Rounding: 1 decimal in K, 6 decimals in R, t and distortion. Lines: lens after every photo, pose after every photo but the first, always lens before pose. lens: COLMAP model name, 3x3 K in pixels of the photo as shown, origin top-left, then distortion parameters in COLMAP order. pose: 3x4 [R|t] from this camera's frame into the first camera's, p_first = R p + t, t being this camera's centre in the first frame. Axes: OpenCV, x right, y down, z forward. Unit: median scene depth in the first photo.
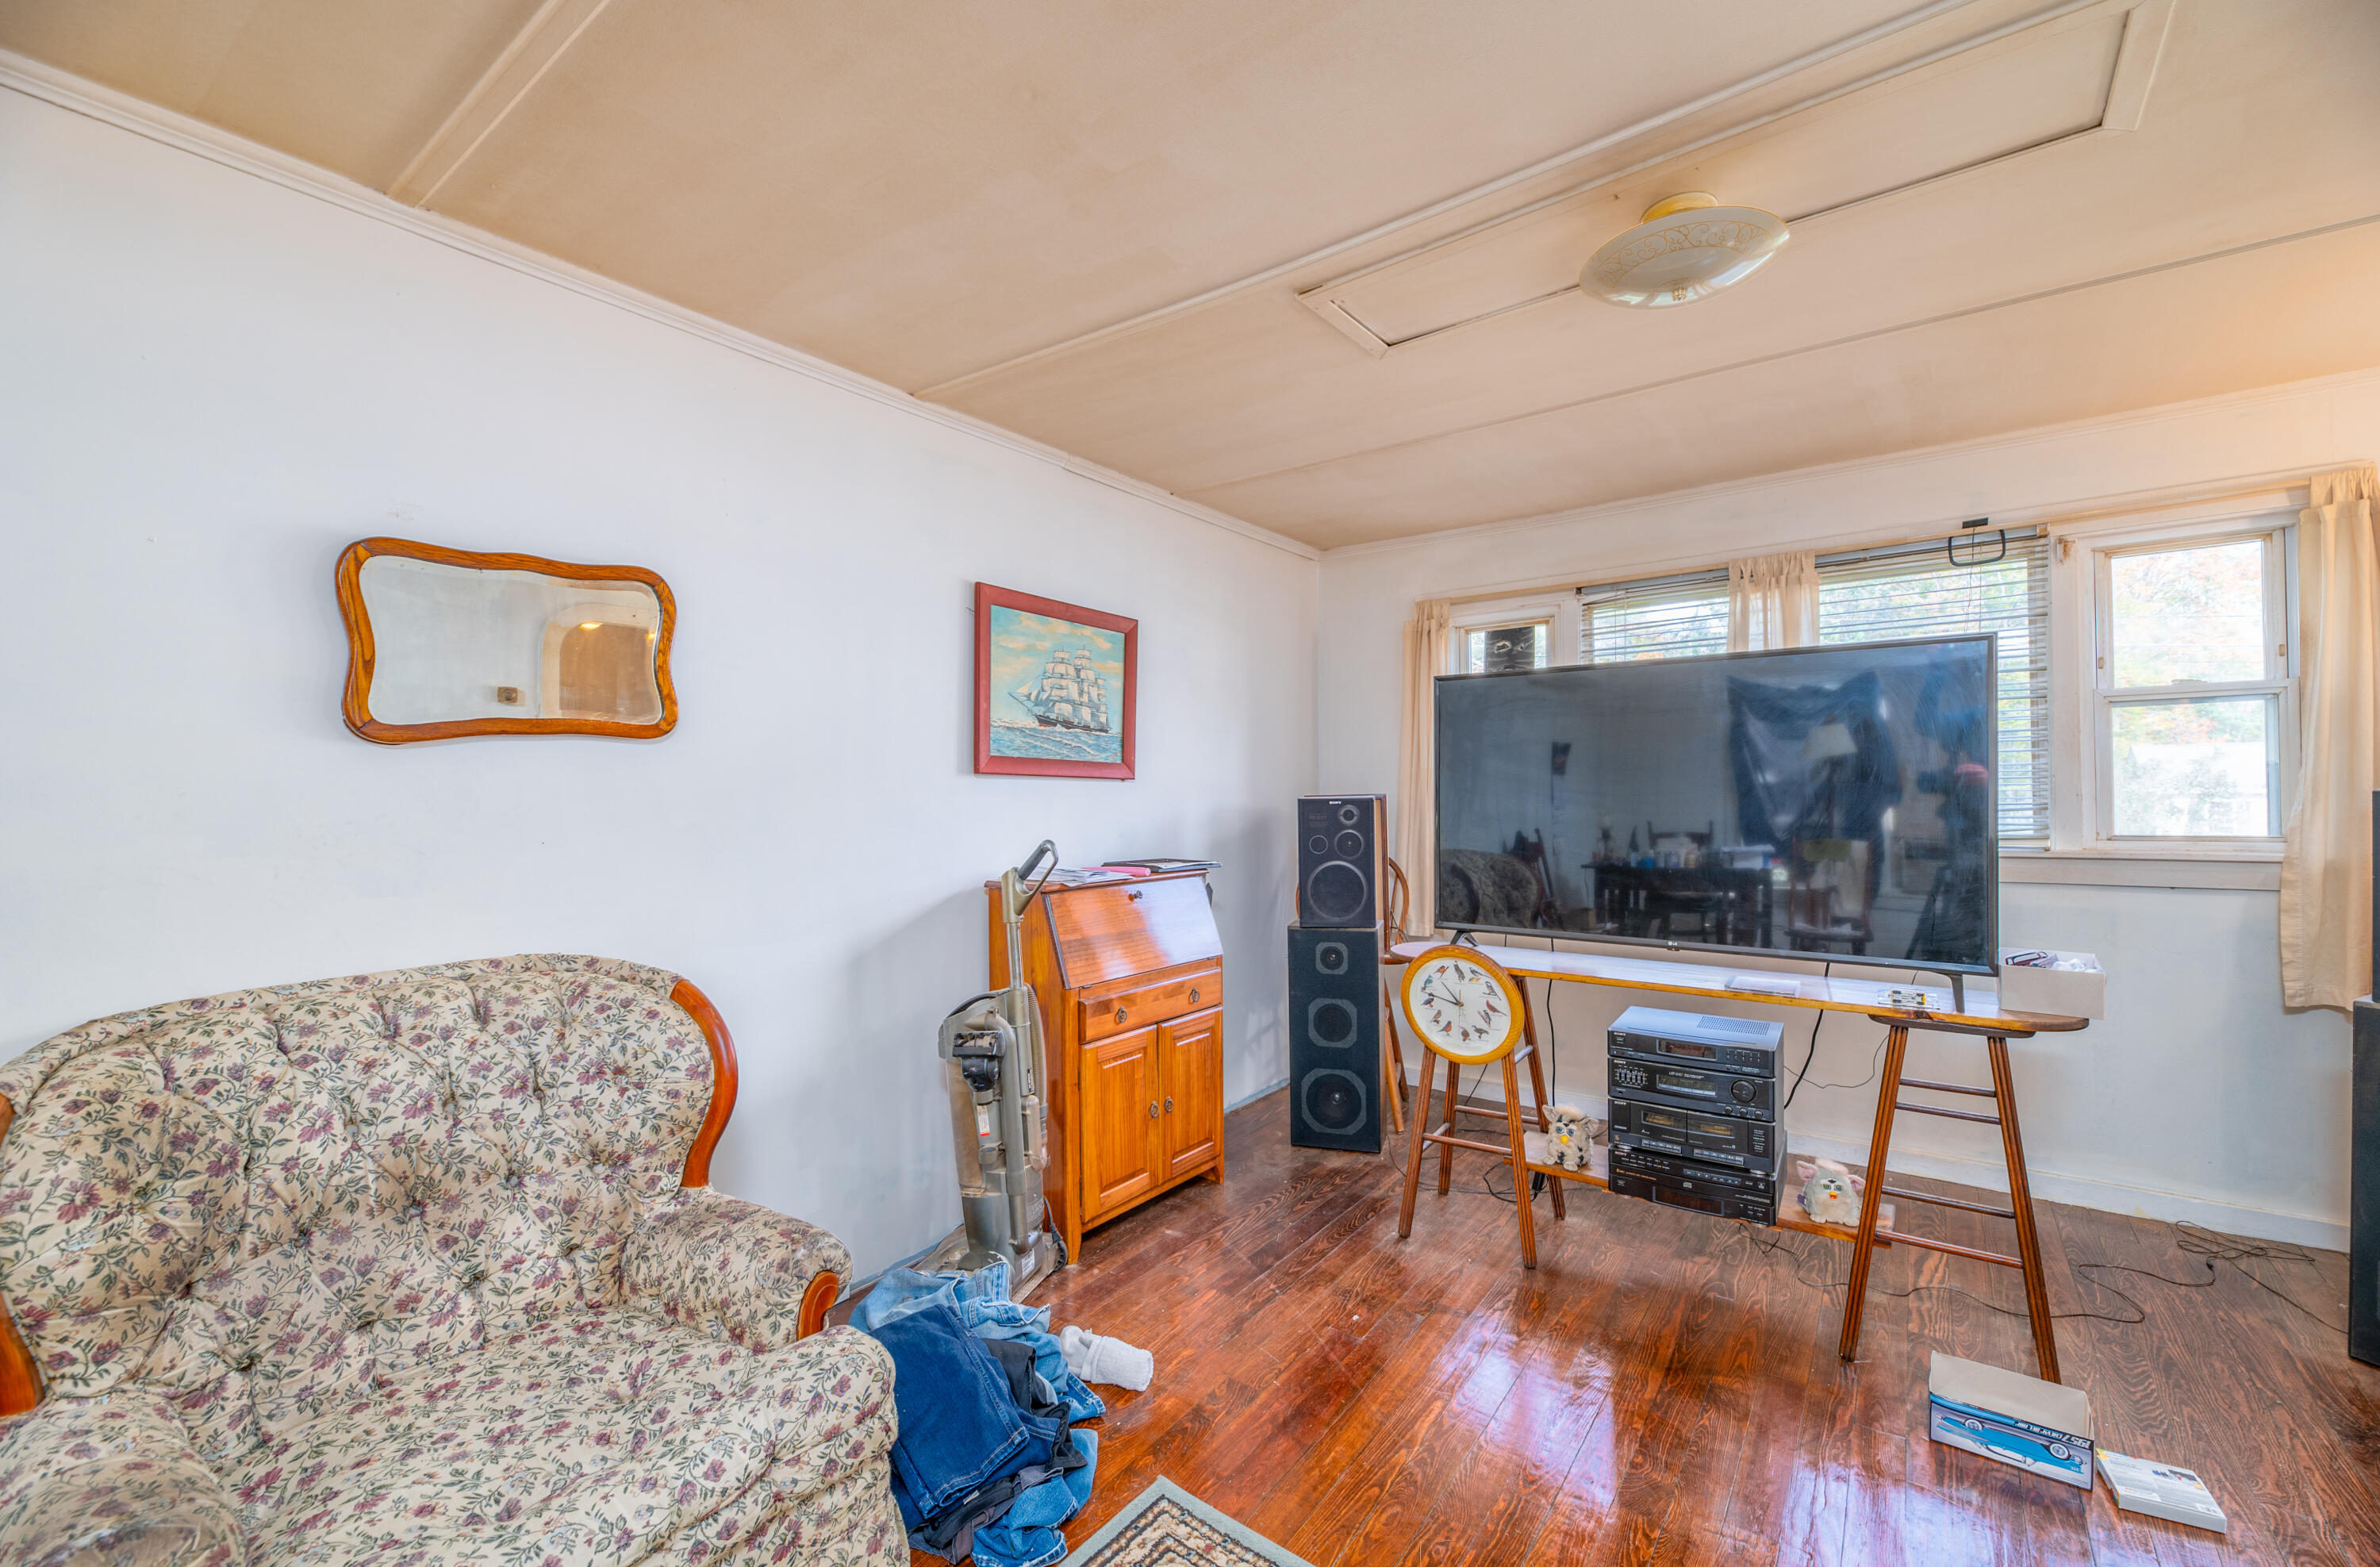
lens RADIAL K [[978.2, 0, 1190.0], [0, 978.2, 783.5], [0, 0, 1]] dist [-0.000518, -0.000341]
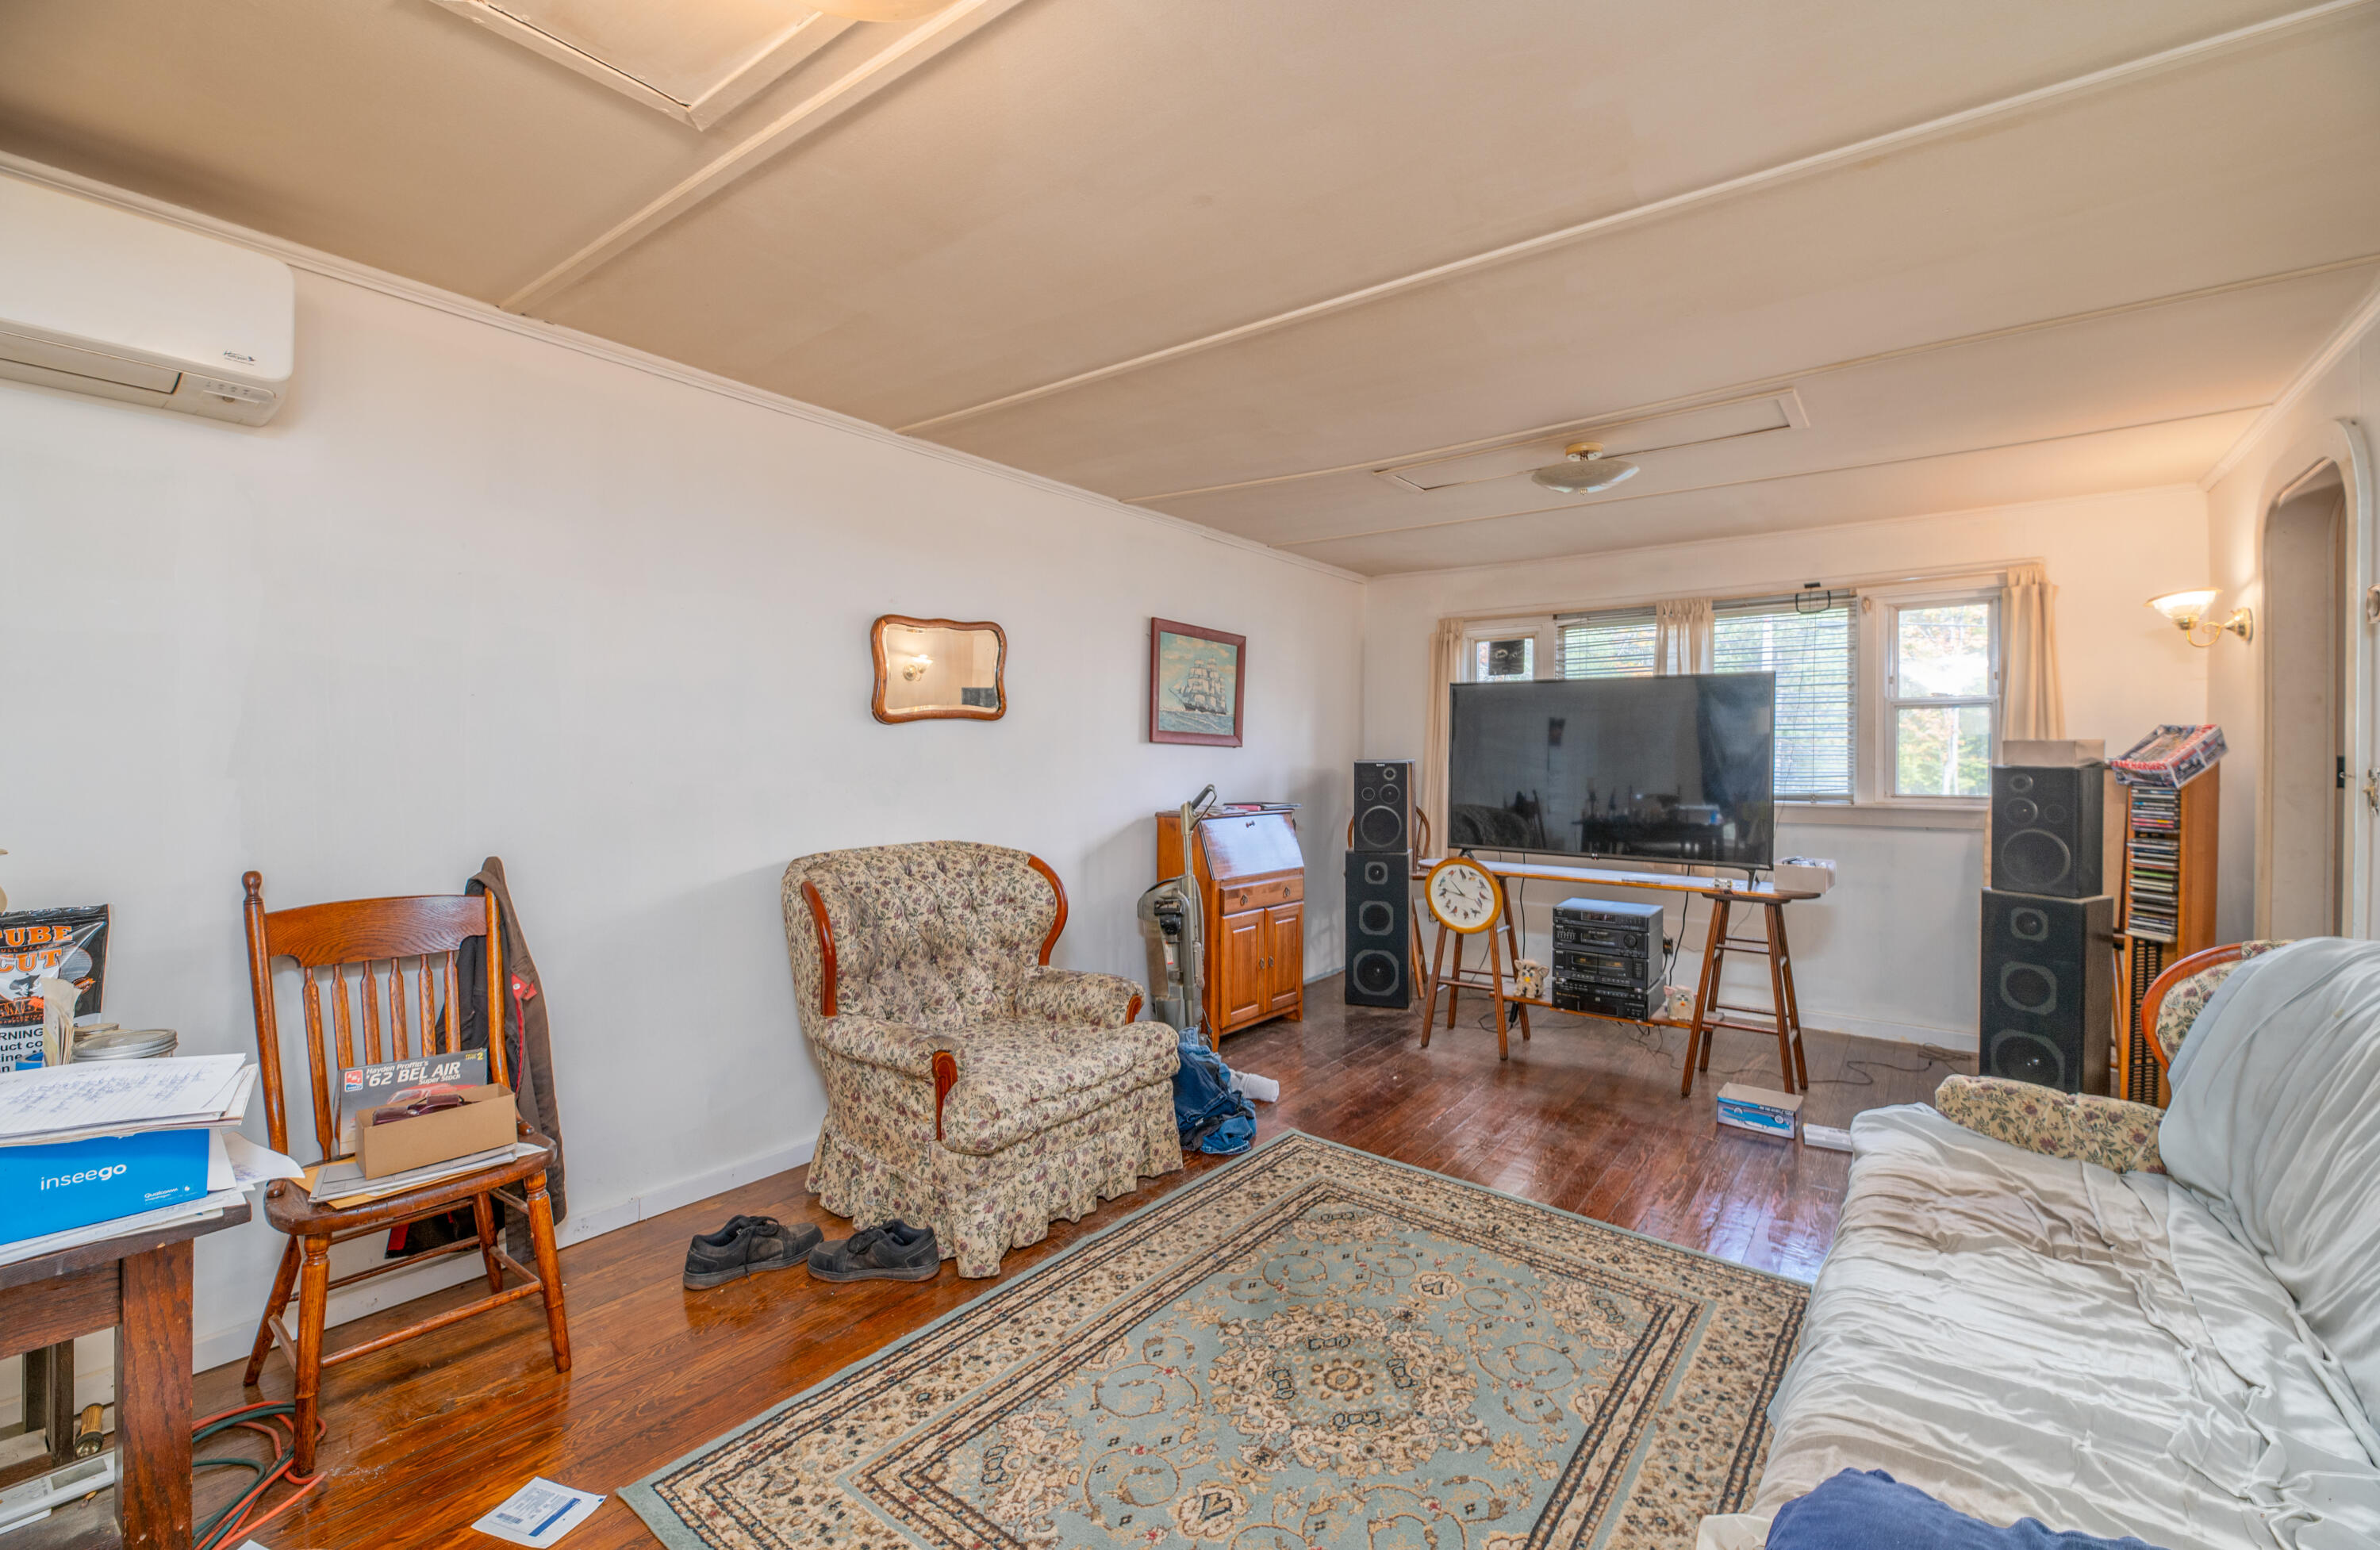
lens RADIAL K [[1020.6, 0, 1199.7], [0, 1020.6, 750.8], [0, 0, 1]] dist [-0.000343, 0.000023]
pose [[0.999880, 0.015487, -0.000351, -0.144773], [-0.015486, 0.999870, 0.004478, -0.004912], [0.000420, -0.004472, 0.999990, -0.618975]]
